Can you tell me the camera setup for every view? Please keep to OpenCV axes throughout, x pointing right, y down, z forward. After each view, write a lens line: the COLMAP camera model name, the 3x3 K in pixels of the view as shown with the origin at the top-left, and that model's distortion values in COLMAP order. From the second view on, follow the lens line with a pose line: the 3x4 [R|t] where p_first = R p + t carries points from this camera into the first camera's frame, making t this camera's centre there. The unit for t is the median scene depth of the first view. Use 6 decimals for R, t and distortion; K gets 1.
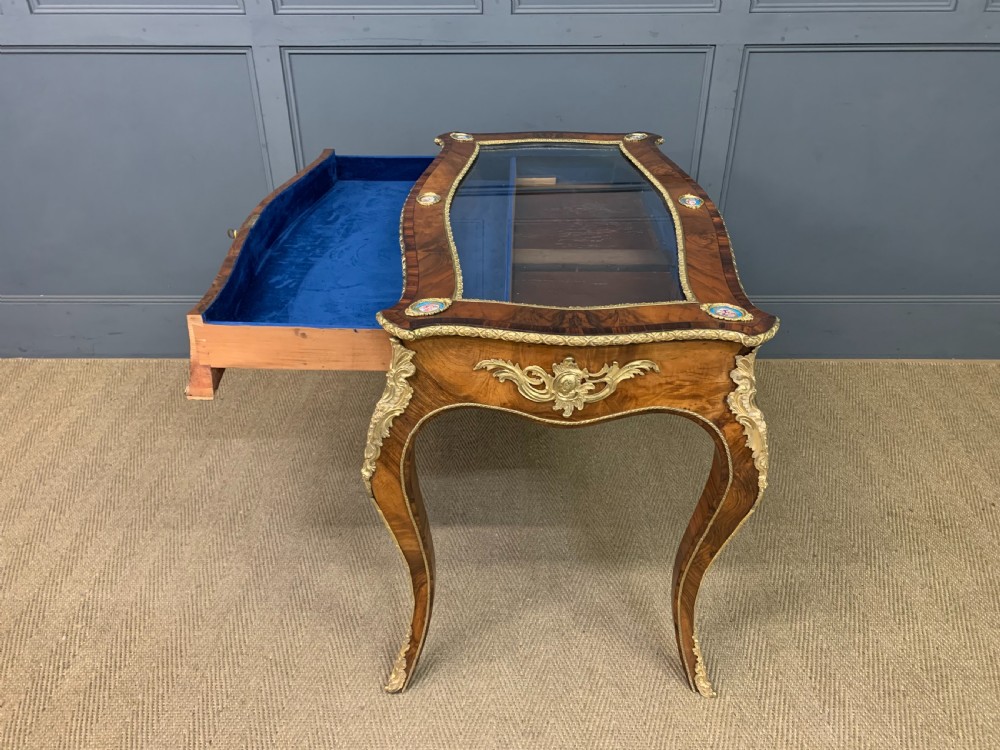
lens RADIAL K [[778.7, 0, 494.0], [0, 778.7, 371.0], [0, 0, 1]] dist [0.013867, -0.003057]
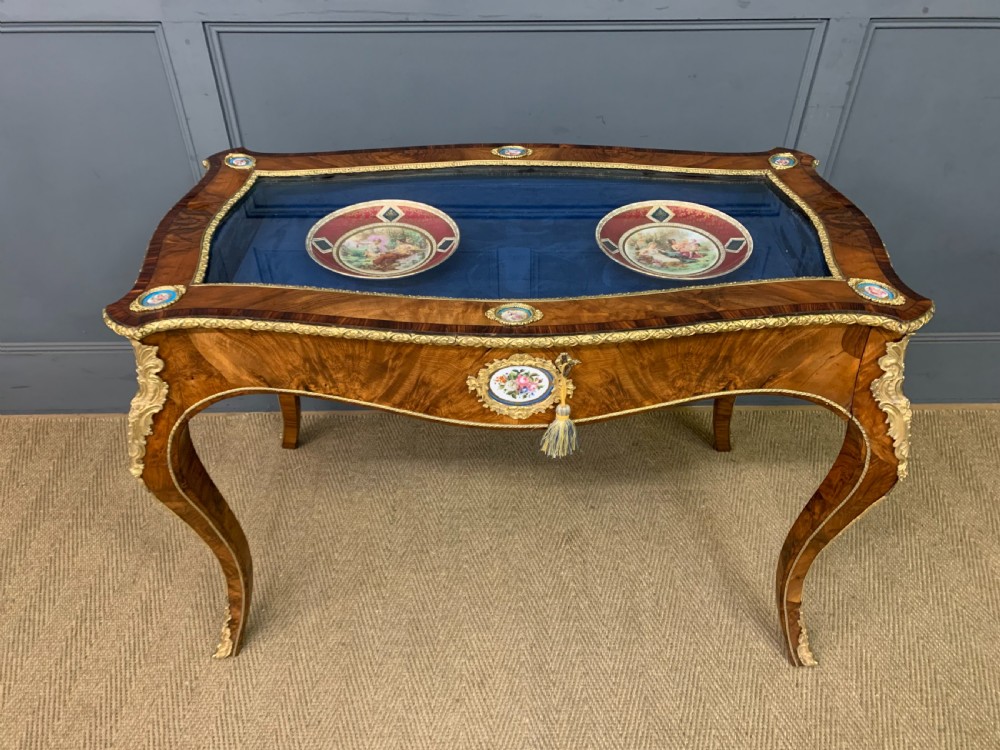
lens RADIAL K [[778.7, 0, 496.4], [0, 778.7, 374.9], [0, 0, 1]] dist [0.013867, -0.003057]
pose [[0.999606, -0.014159, 0.024216, -0.038766], [0.010542, 0.989604, 0.143429, -0.237659], [-0.025995, -0.143117, 0.989364, 0.312092]]
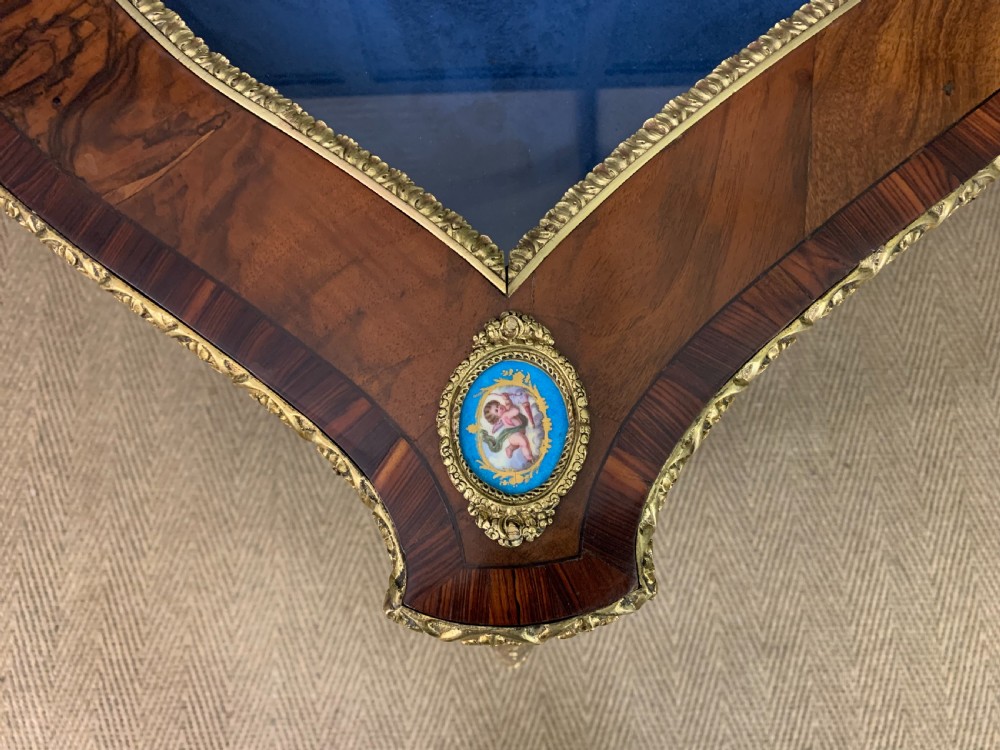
lens RADIAL K [[778.7, 0, 502.9], [0, 778.7, 382.1], [0, 0, 1]] dist [0.013867, -0.003057]
pose [[0.999270, -0.036905, 0.009917, -0.149914], [0.017104, 0.664010, 0.747528, -0.170698], [-0.034173, -0.746812, 0.664157, 0.559644]]
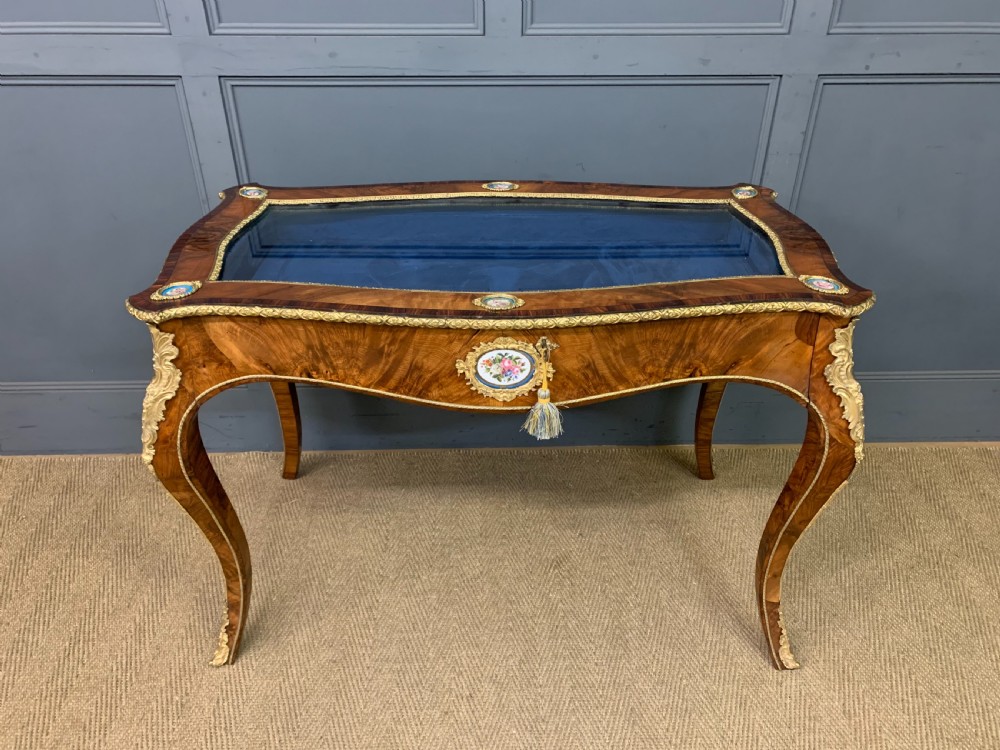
lens RADIAL K [[778.7, 0, 504.9], [0, 778.7, 379.8], [0, 0, 1]] dist [0.013867, -0.003057]
pose [[0.999278, -0.013379, 0.035549, -0.029433], [0.012522, 0.999628, 0.024229, -0.151968], [-0.035860, -0.023767, 0.999074, 0.248378]]
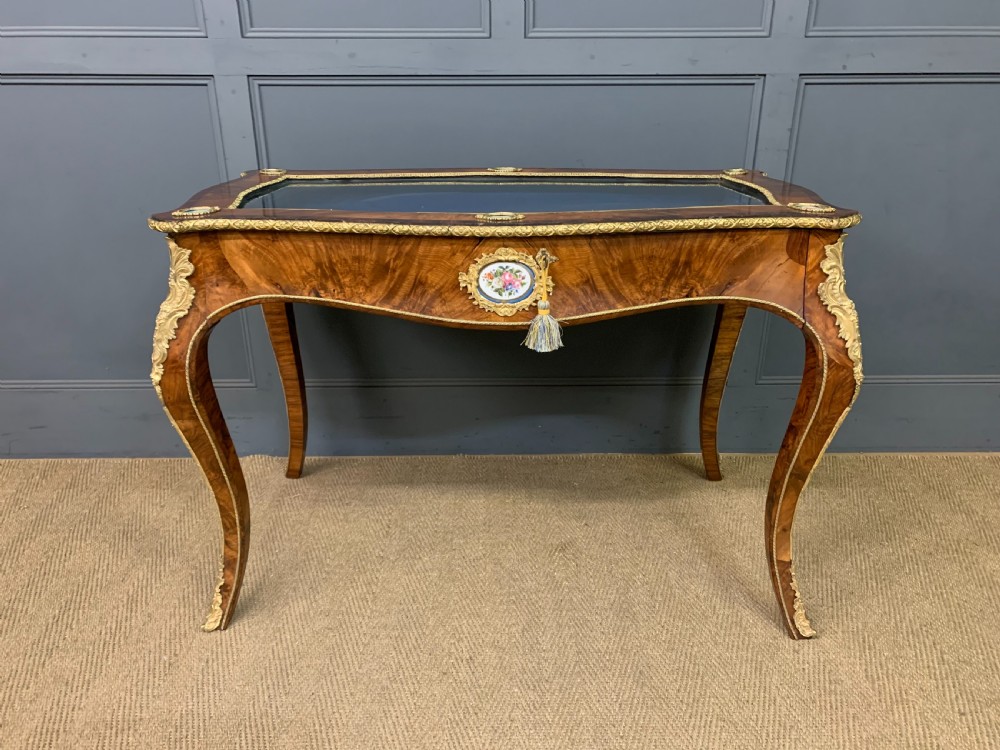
lens RADIAL K [[778.7, 0, 501.8], [0, 778.7, 373.8], [0, 0, 1]] dist [0.013867, -0.003057]
pose [[0.999789, -0.005584, 0.019777, -0.023571], [0.008469, 0.988817, -0.148894, 0.030686], [-0.018725, 0.149030, 0.988655, 0.245070]]
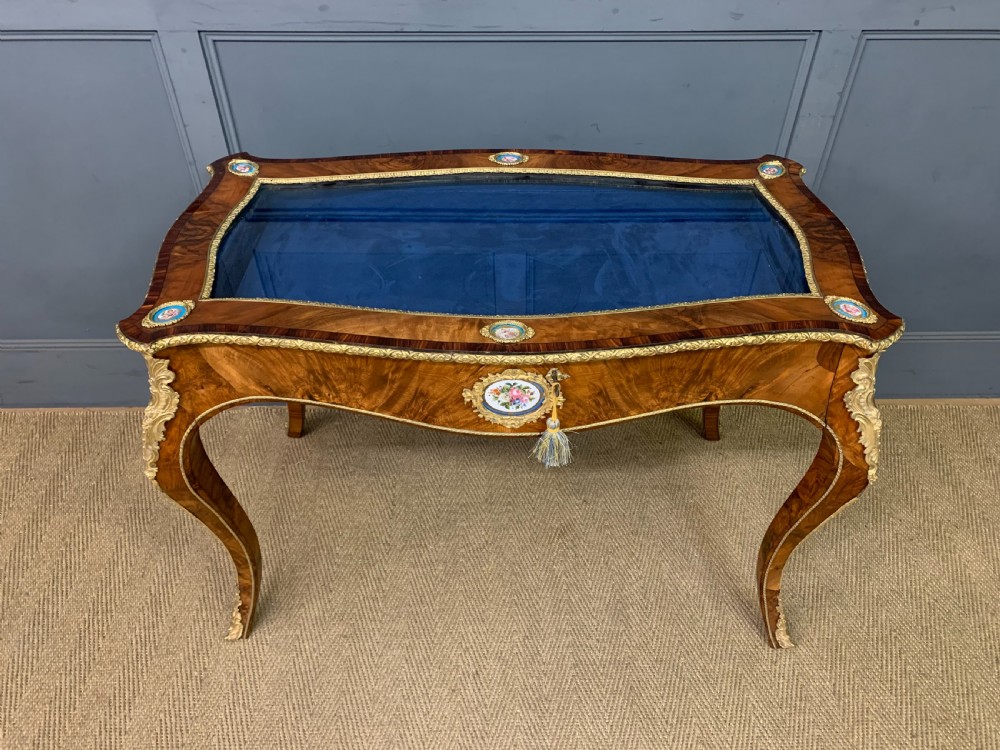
lens RADIAL K [[778.7, 0, 504.6], [0, 778.7, 382.2], [0, 0, 1]] dist [0.013867, -0.003057]
pose [[0.999478, -0.012339, 0.029864, -0.031910], [0.006174, 0.980113, 0.198345, -0.280534], [-0.031717, -0.198057, 0.979677, 0.285093]]
